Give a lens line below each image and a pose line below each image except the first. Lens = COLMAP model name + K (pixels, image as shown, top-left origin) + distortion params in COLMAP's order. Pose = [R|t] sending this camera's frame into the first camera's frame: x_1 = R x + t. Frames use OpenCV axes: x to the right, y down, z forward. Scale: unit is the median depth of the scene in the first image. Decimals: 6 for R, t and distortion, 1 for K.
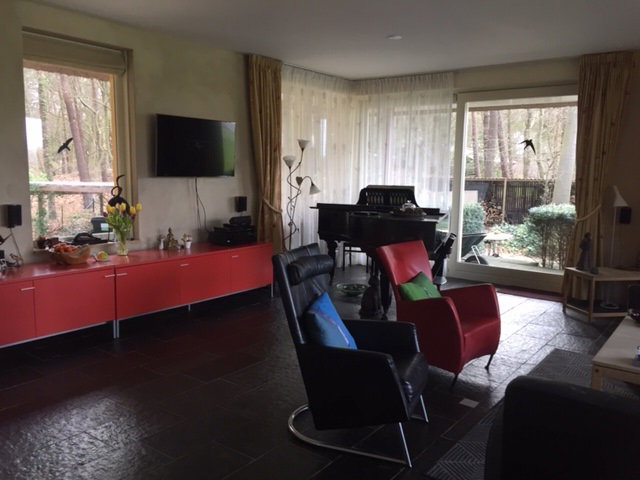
lens RADIAL K [[534.1, 0, 320.0], [0, 534.1, 240.0], [0, 0, 1]] dist [0.001357, -0.006435]
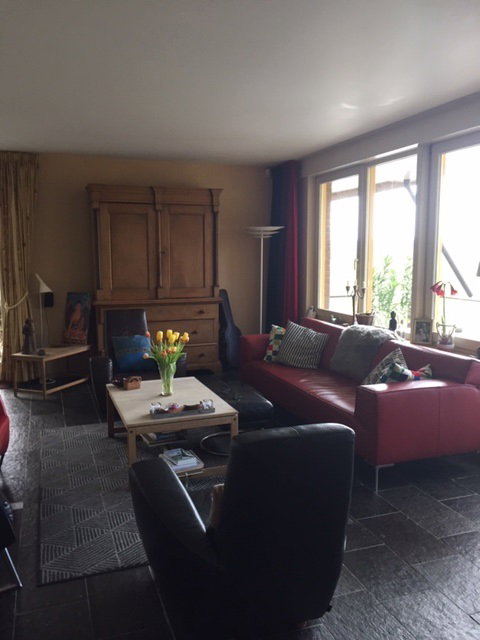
lens RADIAL K [[534.1, 0, 240.0], [0, 534.1, 320.0], [0, 0, 1]] dist [0.001357, -0.006435]
pose [[0.522116, -0.119846, 0.844412, -0.177952], [0.120058, 0.990547, 0.066353, -0.030326], [-0.844382, 0.066734, 0.531568, 0.061368]]
